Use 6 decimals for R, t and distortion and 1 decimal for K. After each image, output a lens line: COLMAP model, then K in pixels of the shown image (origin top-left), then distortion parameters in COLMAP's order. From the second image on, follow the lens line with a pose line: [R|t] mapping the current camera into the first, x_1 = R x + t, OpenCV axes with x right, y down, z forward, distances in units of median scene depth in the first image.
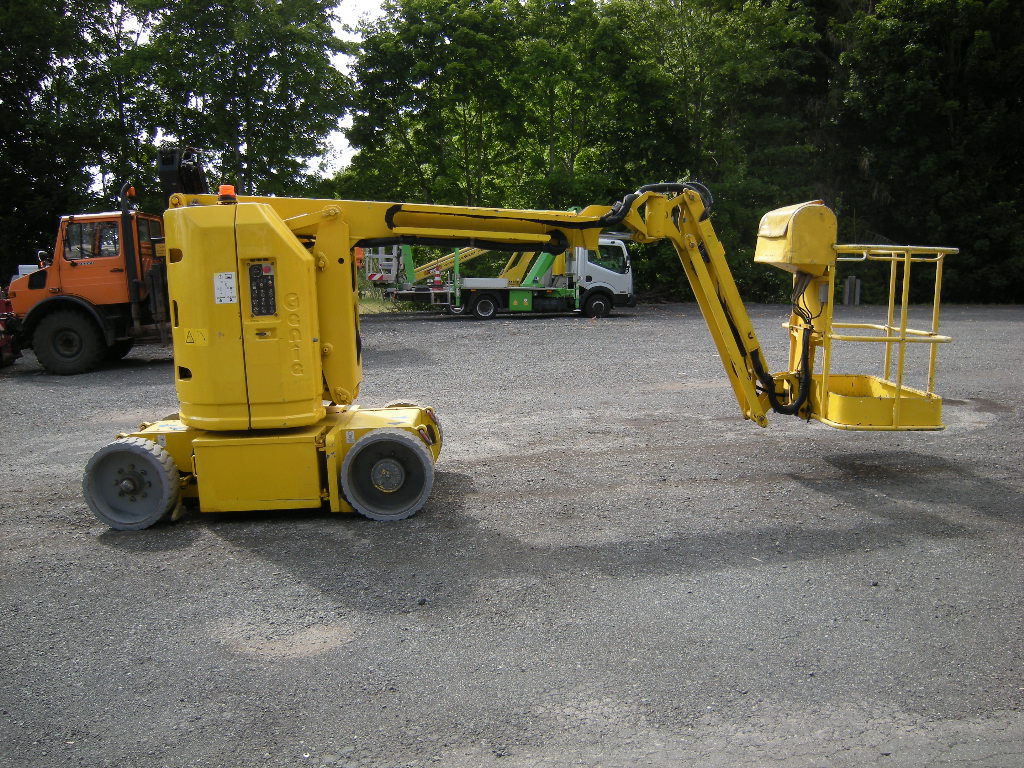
lens RADIAL K [[851.0, 0, 512.0], [0, 851.0, 384.0], [0, 0, 1]] dist [-0.119647, 0.054594]
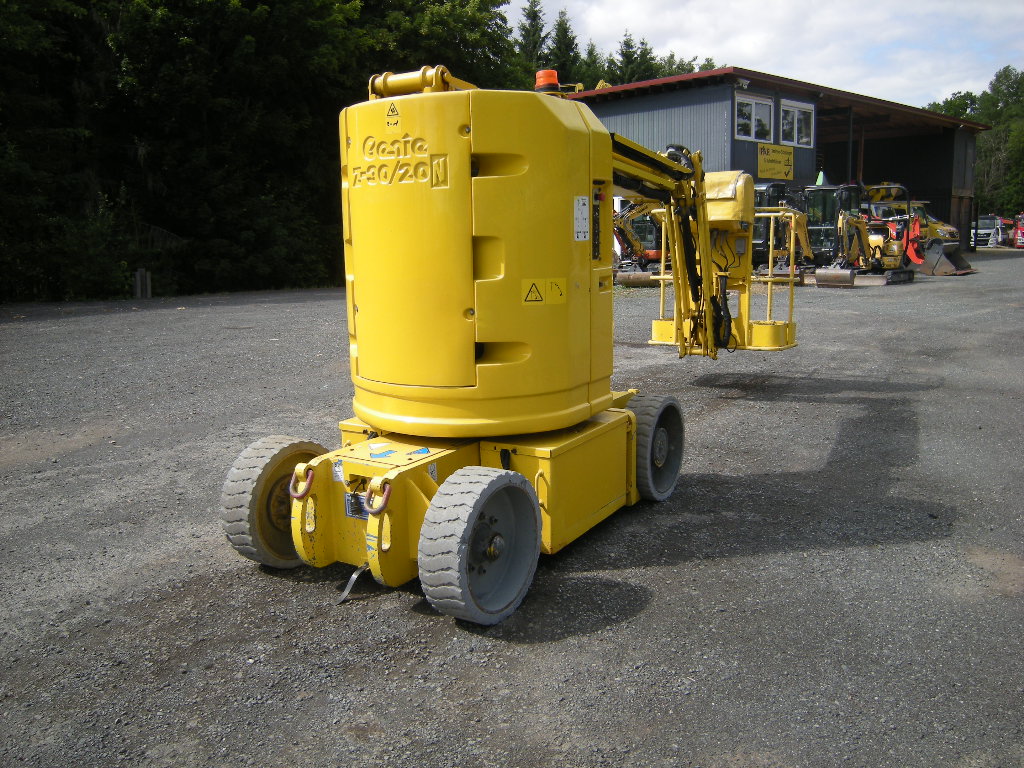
lens RADIAL K [[851.0, 0, 512.0], [0, 851.0, 384.0], [0, 0, 1]] dist [-0.119647, 0.054594]
pose [[0.551098, -0.122170, 0.825449, -0.213681], [0.123624, 0.990261, 0.064027, -0.006716], [-0.825232, 0.066760, 0.560834, 0.145655]]
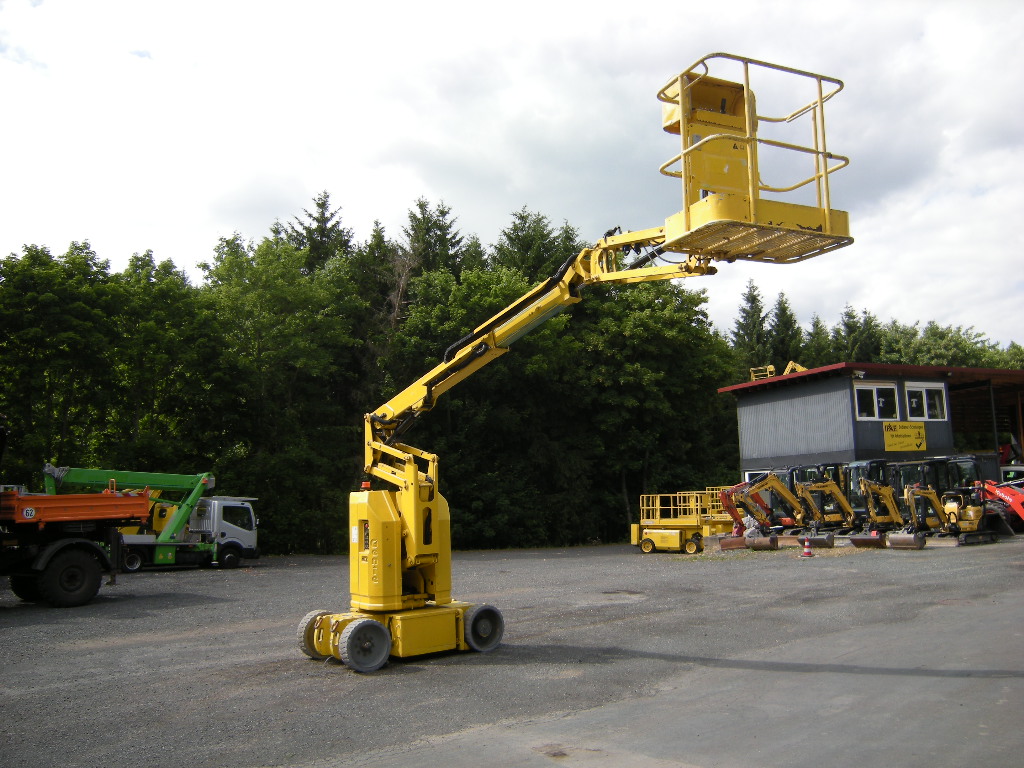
lens RADIAL K [[851.0, 0, 512.0], [0, 851.0, 384.0], [0, 0, 1]] dist [-0.119647, 0.054594]
pose [[0.788806, 0.093677, 0.607462, -0.305913], [0.093055, 0.958724, -0.268680, 0.022137], [-0.607558, 0.268463, 0.747530, -0.149185]]
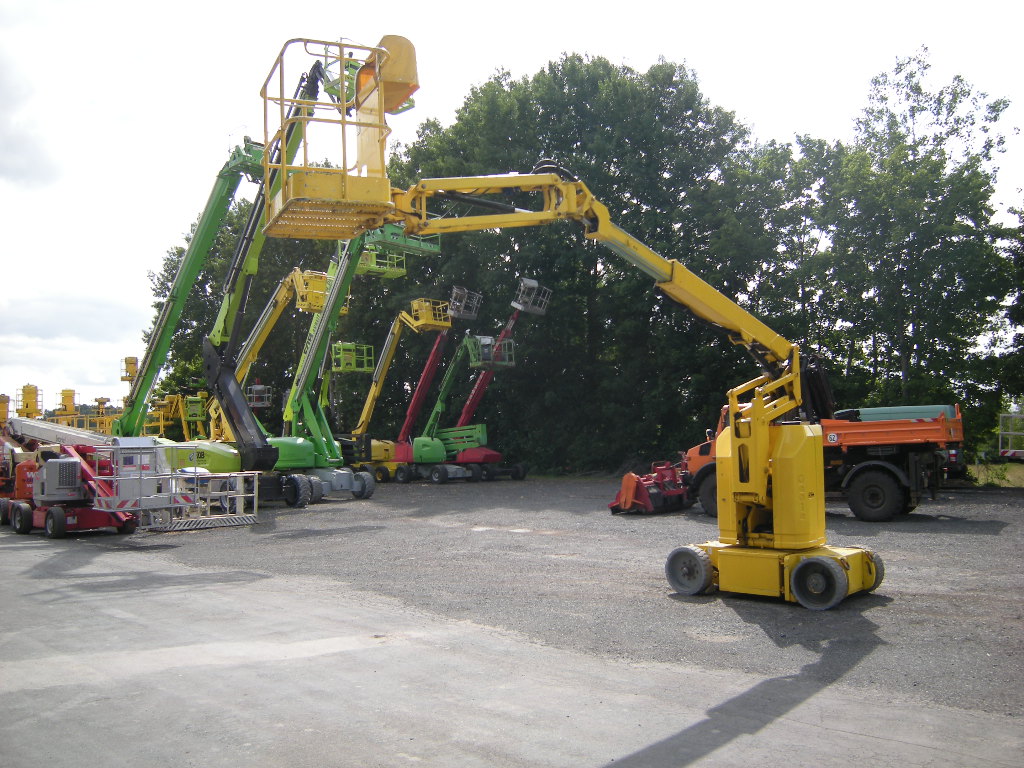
lens RADIAL K [[851.0, 0, 512.0], [0, 851.0, 384.0], [0, 0, 1]] dist [-0.119647, 0.054594]
pose [[0.687934, -0.022926, -0.725411, 0.150633], [-0.116043, 0.983168, -0.141120, 0.004941], [0.716436, 0.181260, 0.673694, -0.146936]]
